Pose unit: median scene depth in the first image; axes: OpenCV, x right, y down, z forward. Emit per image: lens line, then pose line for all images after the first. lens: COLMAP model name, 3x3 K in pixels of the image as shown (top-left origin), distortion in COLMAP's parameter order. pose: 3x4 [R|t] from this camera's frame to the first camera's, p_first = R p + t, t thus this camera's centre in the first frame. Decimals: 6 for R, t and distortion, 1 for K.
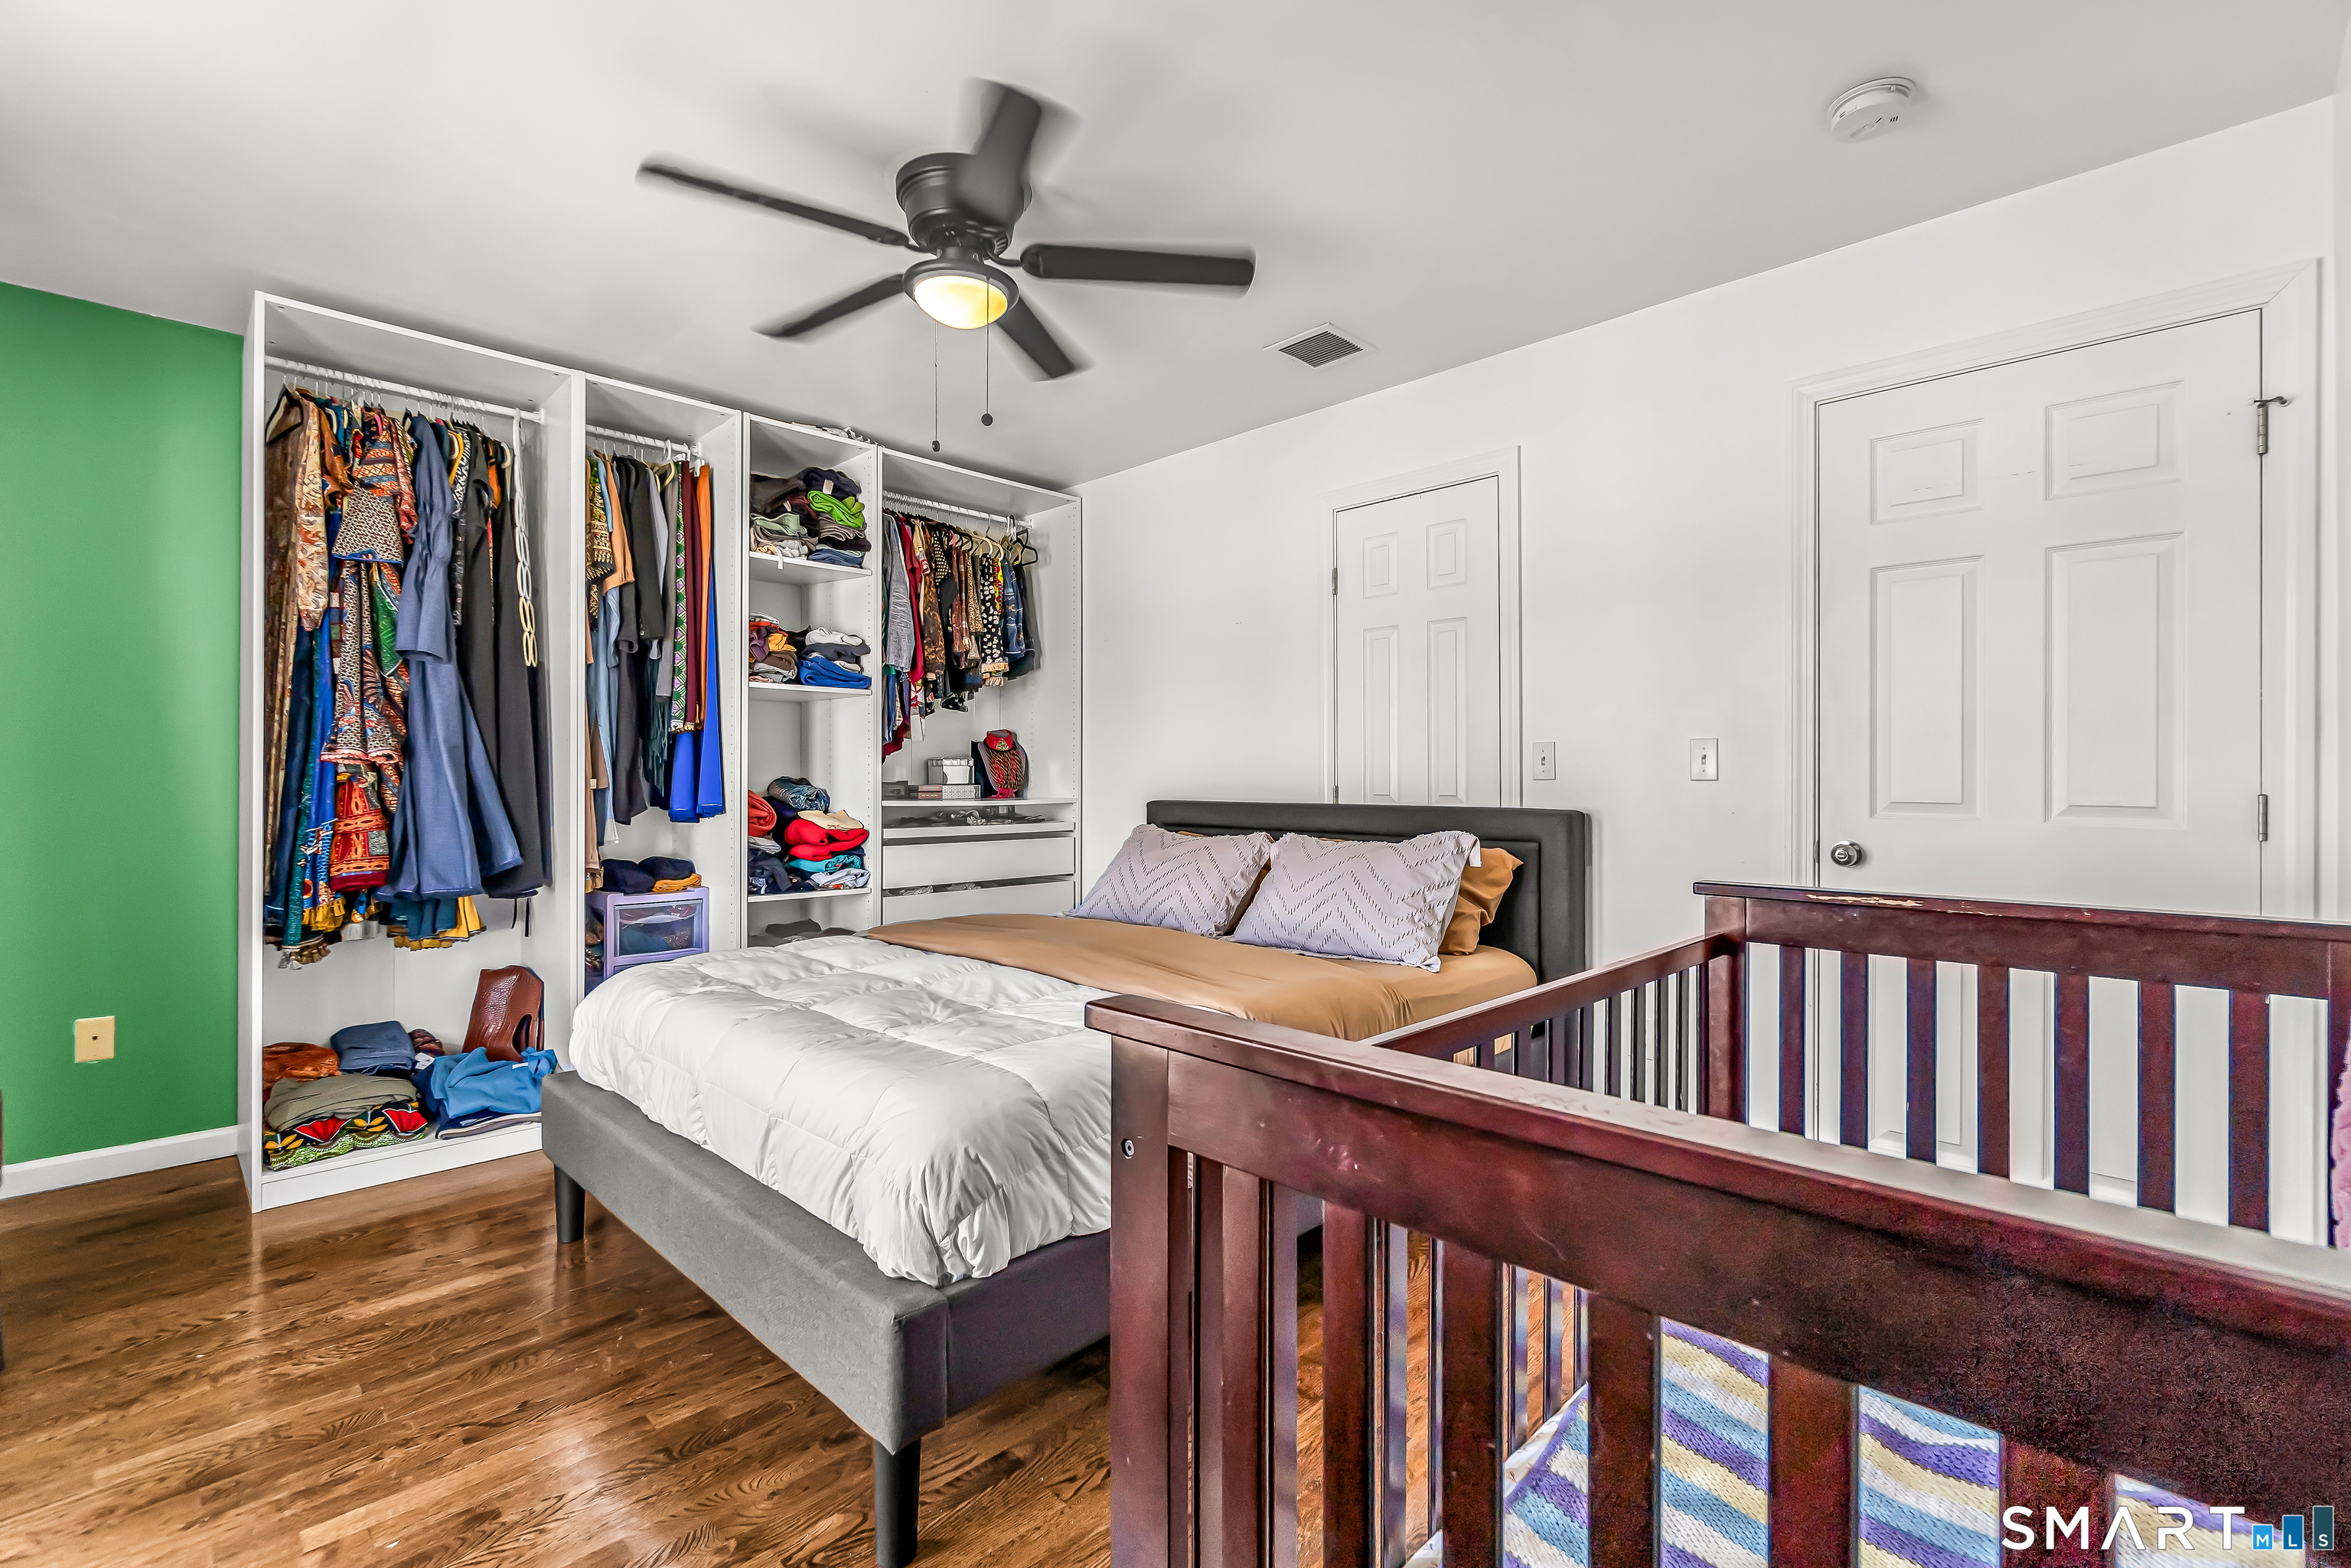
lens RADIAL K [[1041.7, 0, 1163.5], [0, 1041.7, 779.8], [0, 0, 1]] dist [-0.002569, -0.000700]
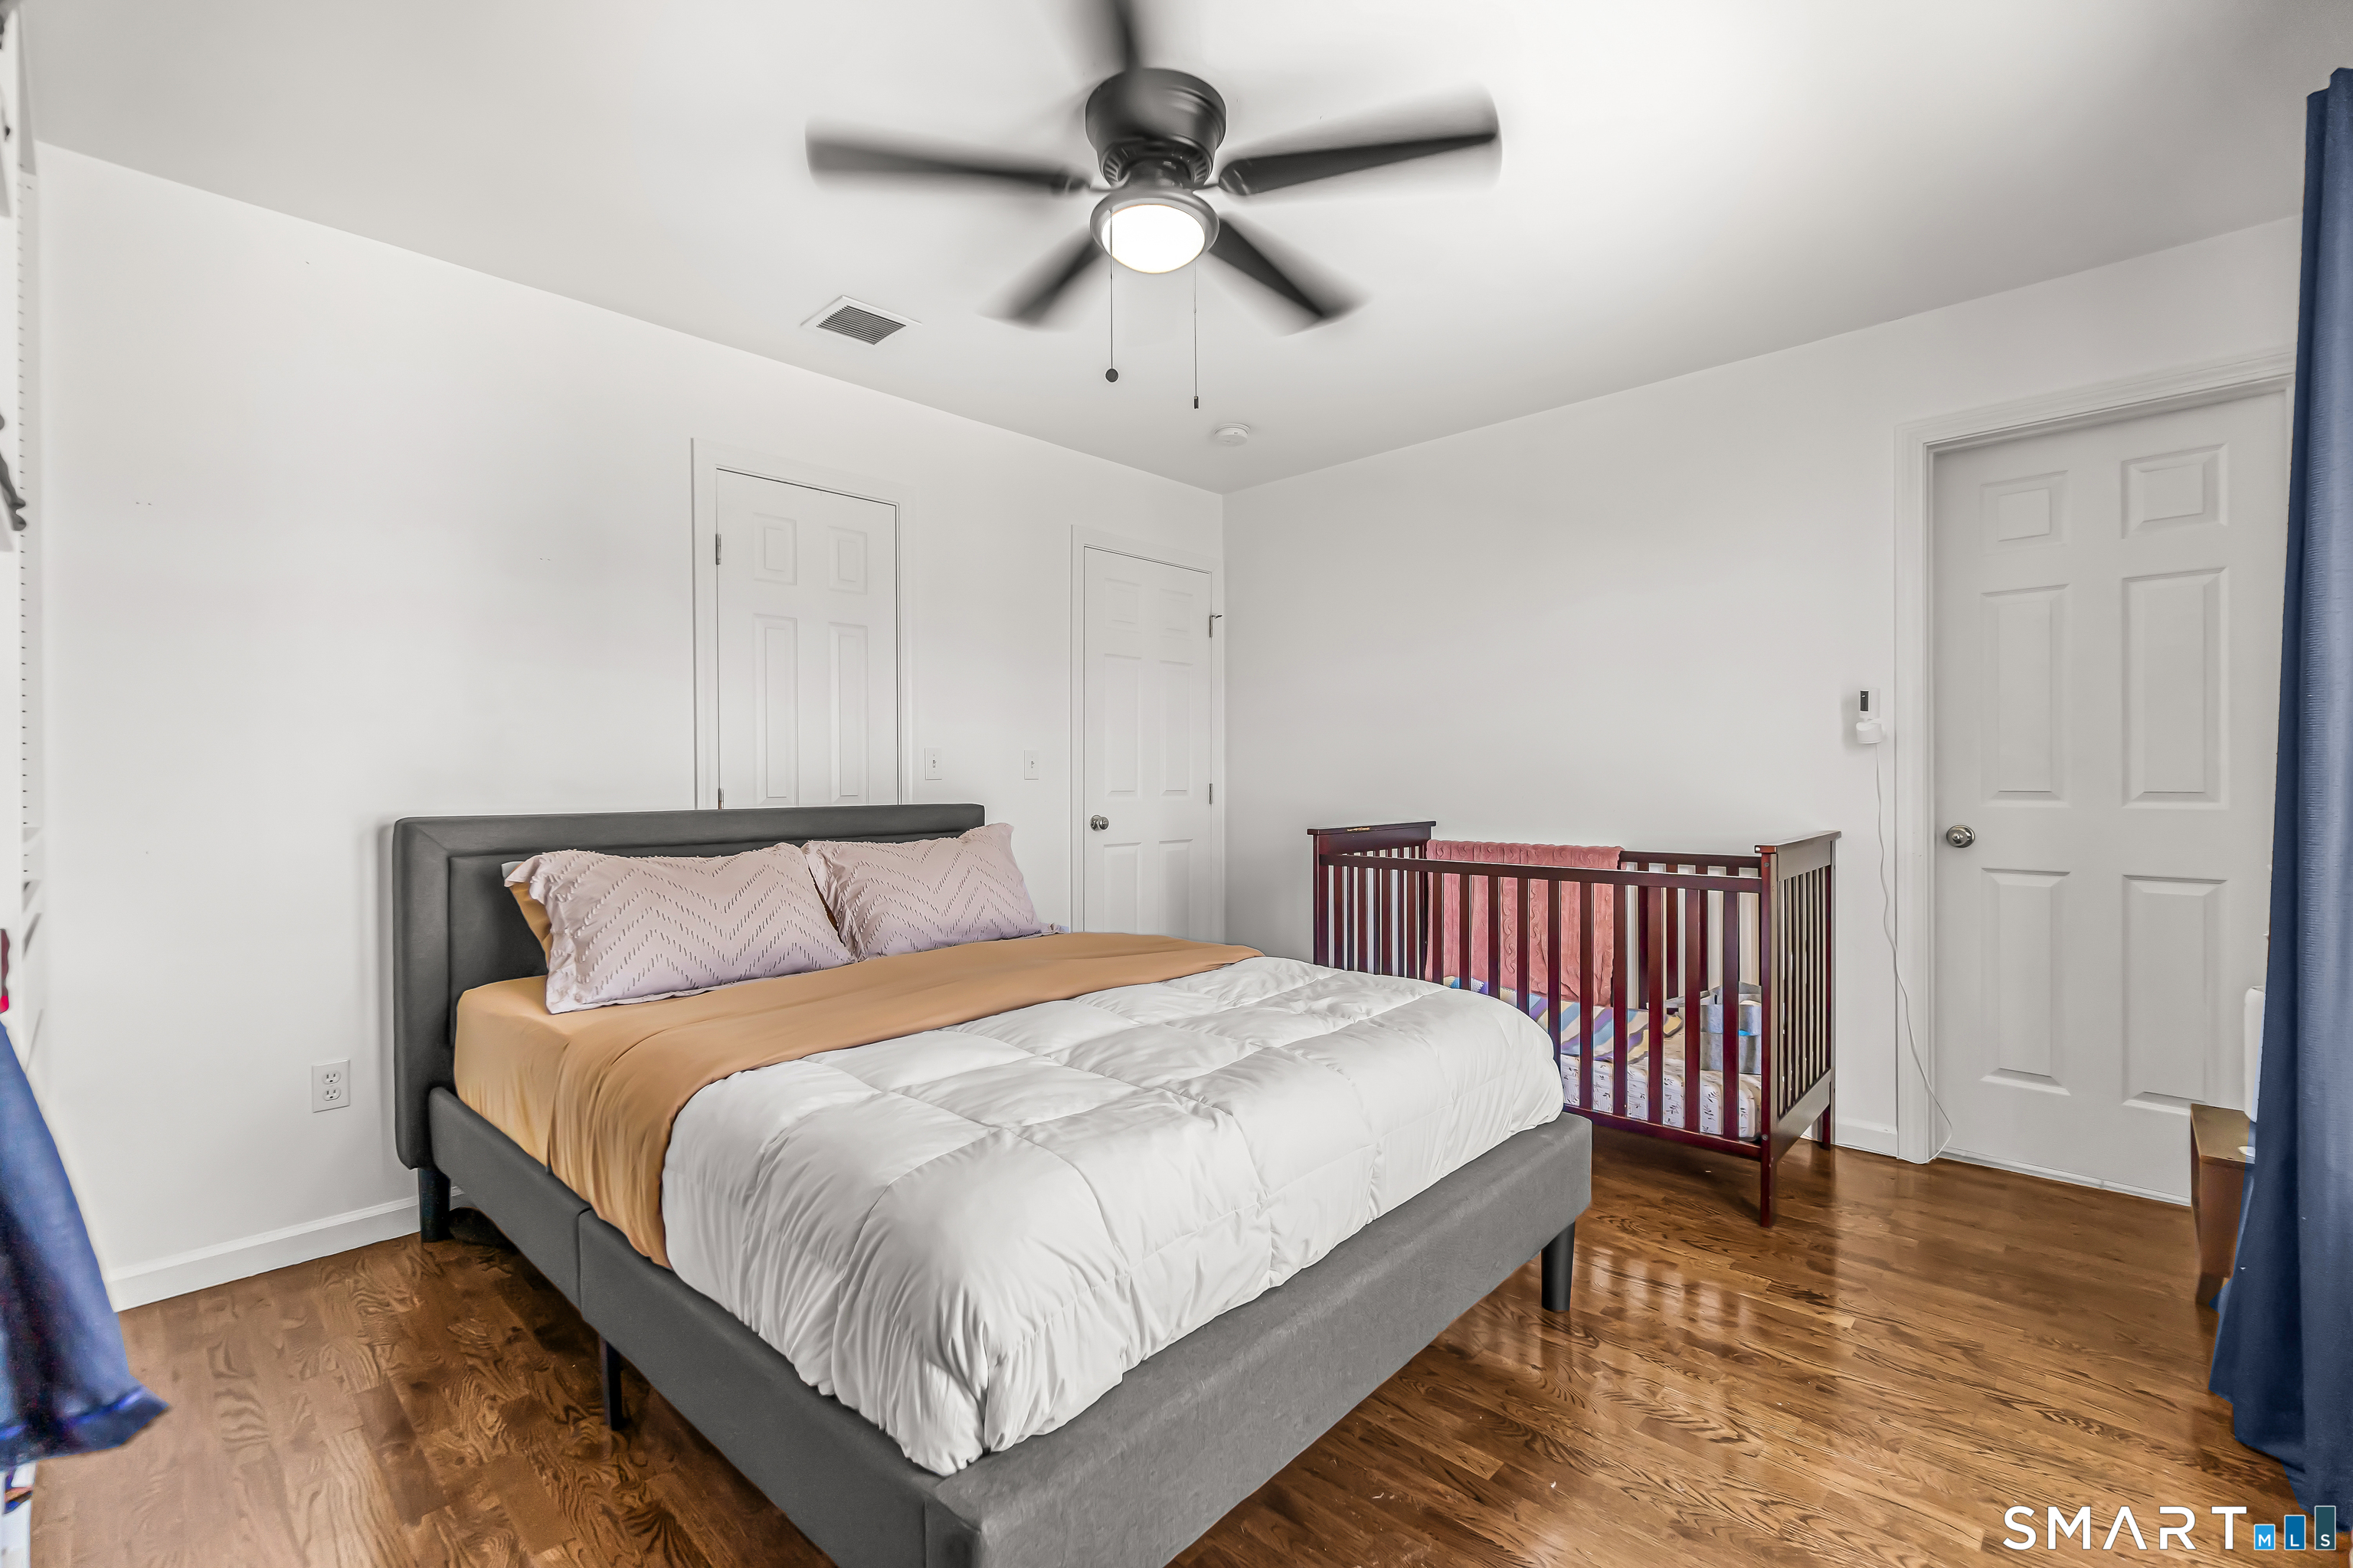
lens RADIAL K [[1042.7, 0, 1164.2], [0, 1042.7, 782.2], [0, 0, 1]] dist [-0.002569, -0.000700]
pose [[-0.037918, -0.006339, 0.999261, -0.915662], [0.008020, 0.999946, 0.006647, -0.002953], [-0.999249, 0.008266, -0.037865, 0.864507]]
